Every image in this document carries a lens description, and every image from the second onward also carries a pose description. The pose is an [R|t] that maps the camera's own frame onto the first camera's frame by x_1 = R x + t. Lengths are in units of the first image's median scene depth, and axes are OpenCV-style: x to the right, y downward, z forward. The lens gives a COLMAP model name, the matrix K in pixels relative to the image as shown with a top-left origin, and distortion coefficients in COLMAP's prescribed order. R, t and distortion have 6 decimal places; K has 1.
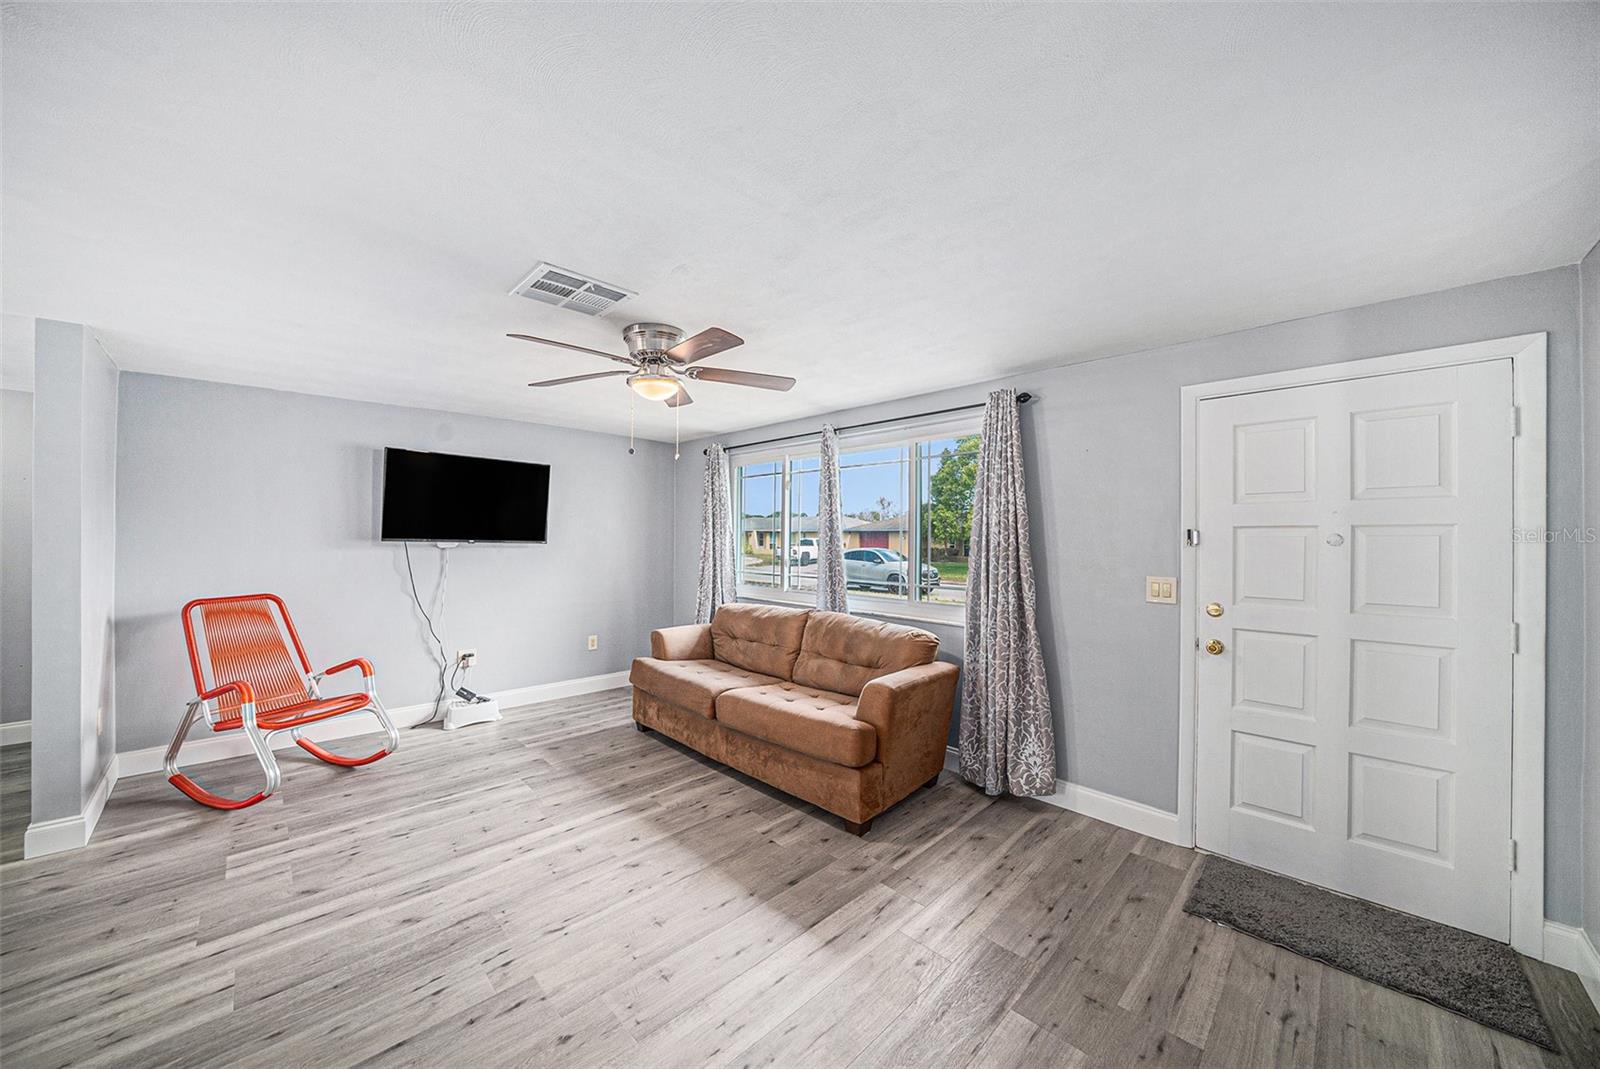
lens RADIAL K [[577.8, 0, 772.7], [0, 577.8, 520.9], [0, 0, 1]] dist [-0.015961, 0.000229]
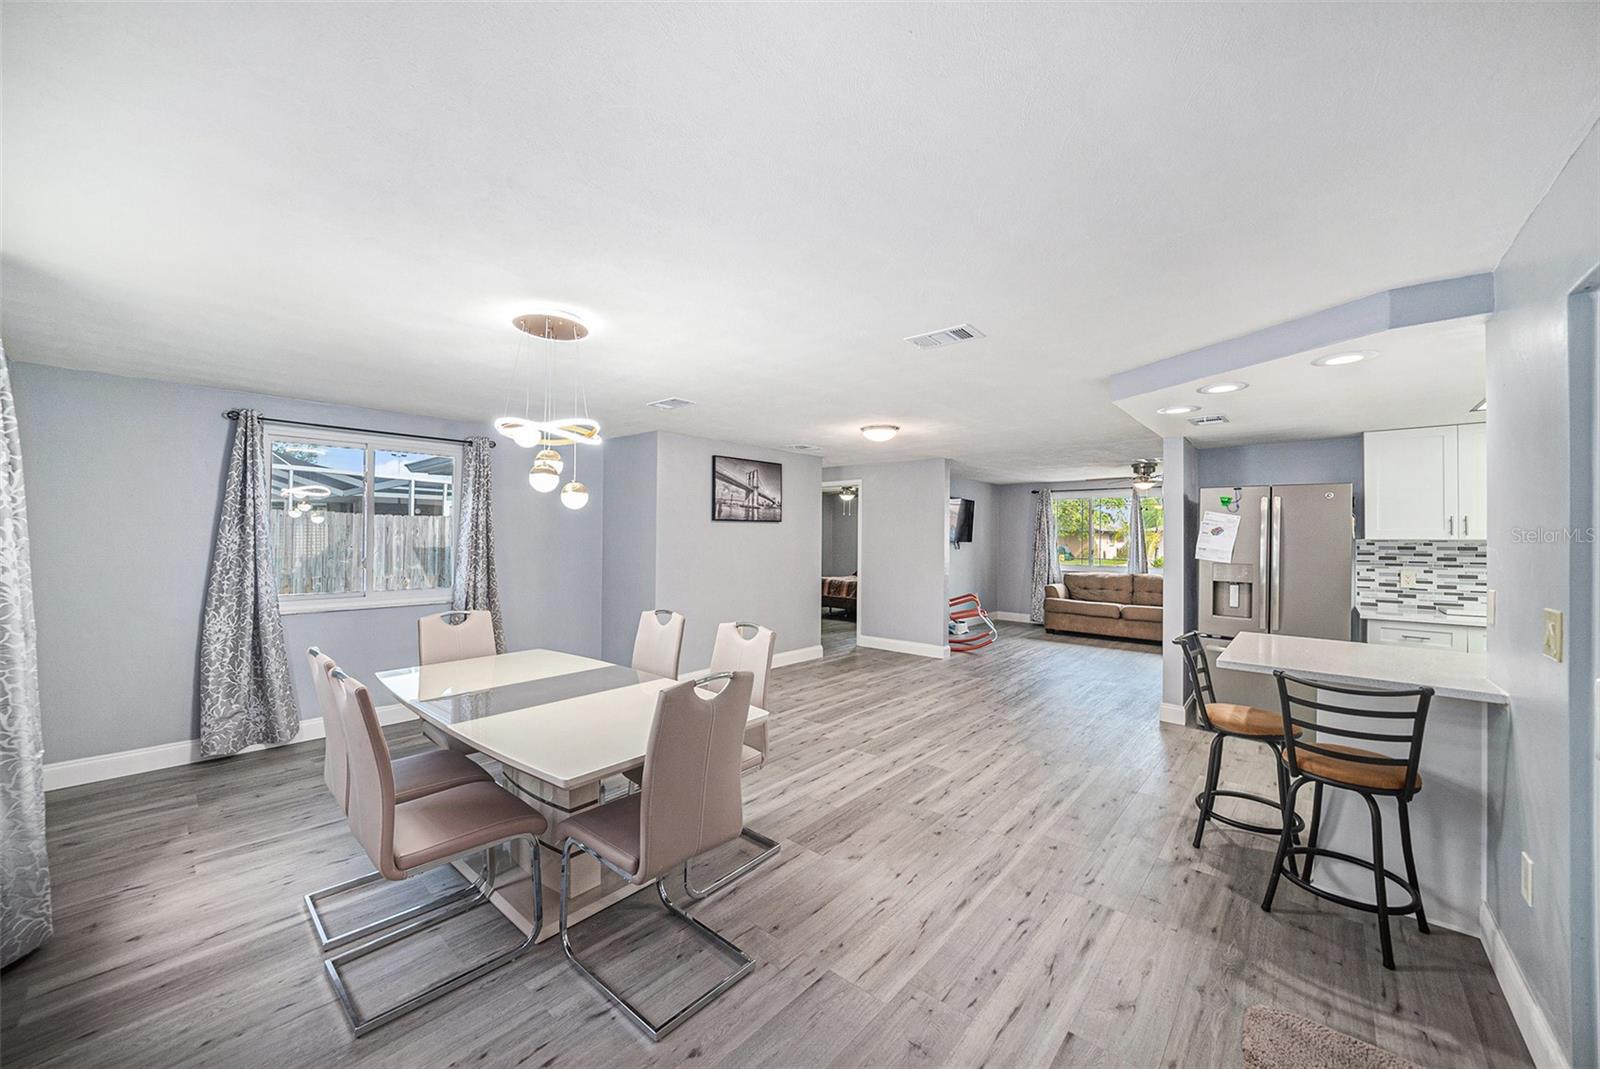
lens RADIAL K [[599.0, 0, 789.1], [0, 599.0, 524.9], [0, 0, 1]] dist [-0.025239, 0.000150]
pose [[0.996886, 0.005565, 0.078666, -1.738634], [-0.006492, 0.999912, 0.011533, -0.053761], [-0.078594, -0.012008, 0.996834, -1.365916]]
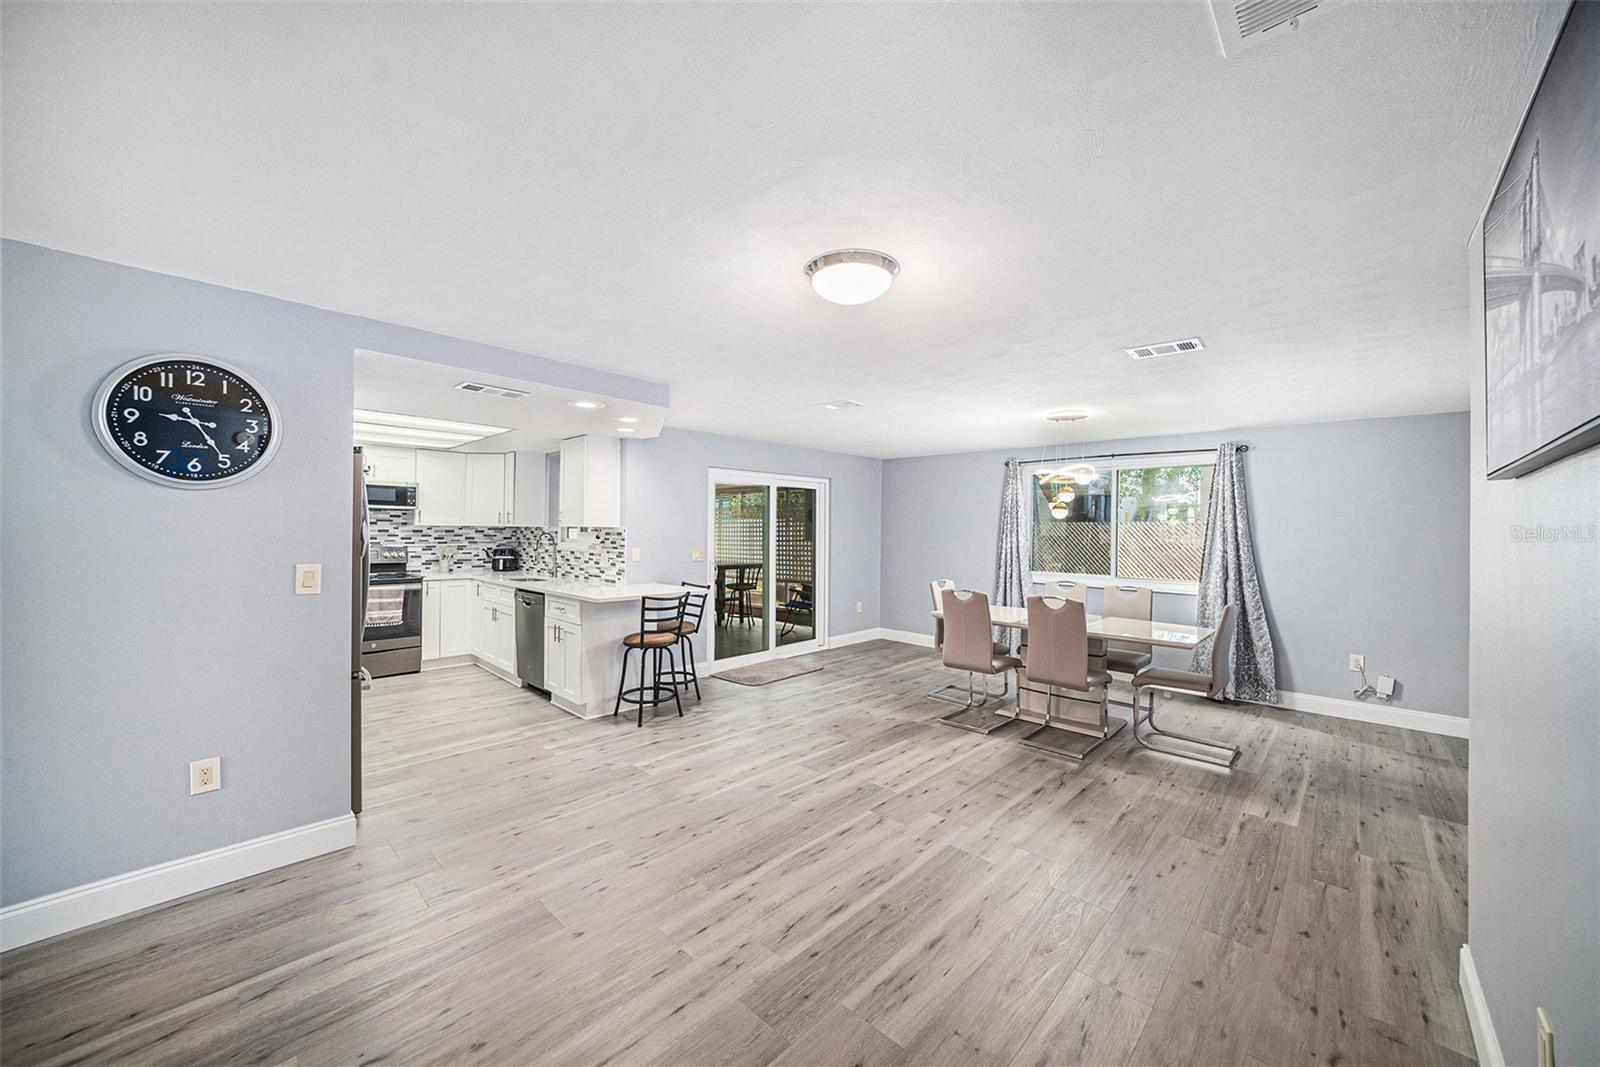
lens RADIAL K [[591.5, 0, 790.8], [0, 591.5, 529.3], [0, 0, 1]] dist [-0.028002, -0.000022]
pose [[-0.999290, -0.014965, -0.034583, -1.286915], [-0.014046, 0.999546, -0.026661, 0.010091], [0.034966, -0.026156, -0.999046, 0.843732]]
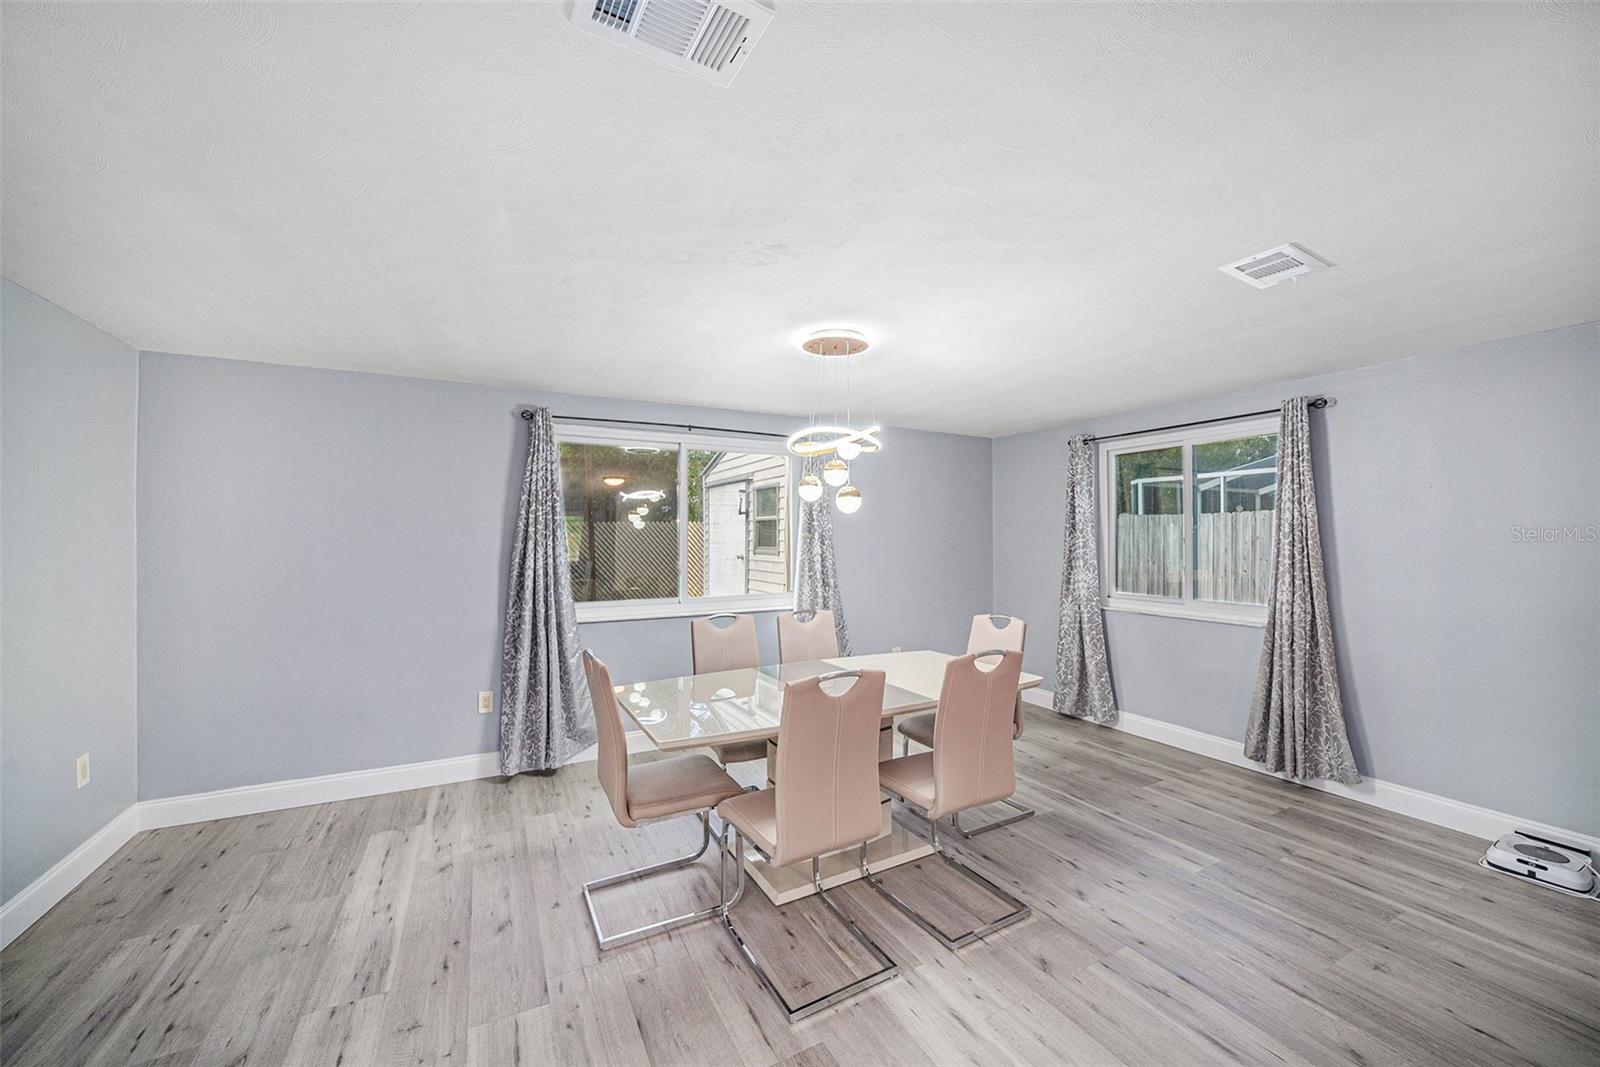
lens RADIAL K [[591.5, 0, 790.8], [0, 591.5, 529.3], [0, 0, 1]] dist [-0.028002, -0.000022]
pose [[-0.278958, -0.013414, -0.960210, -1.162645], [0.026558, 0.999412, -0.021677, -0.023313], [0.959936, -0.031548, -0.278437, -0.360834]]
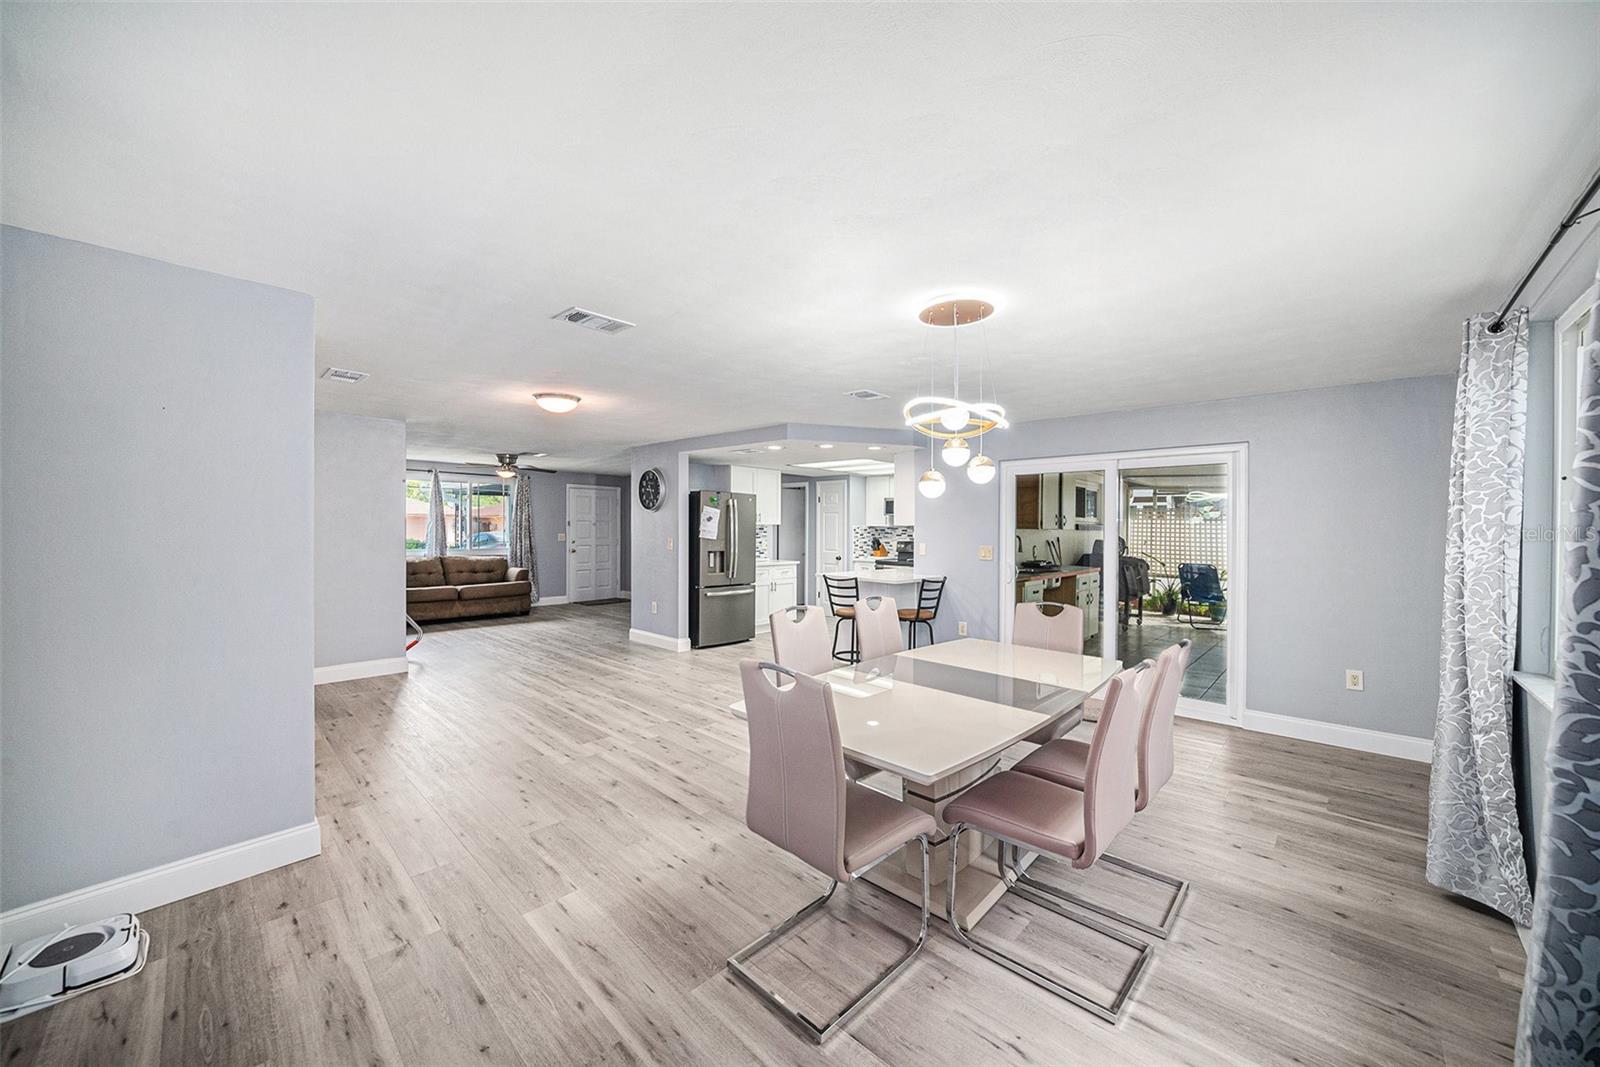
lens RADIAL K [[591.5, 0, 790.8], [0, 591.5, 529.3], [0, 0, 1]] dist [-0.028002, -0.000022]
pose [[-0.042264, -0.011198, 0.999044, -2.771888], [-0.037011, 0.999268, 0.009635, -0.023654], [-0.998421, -0.036568, -0.042648, -0.285139]]
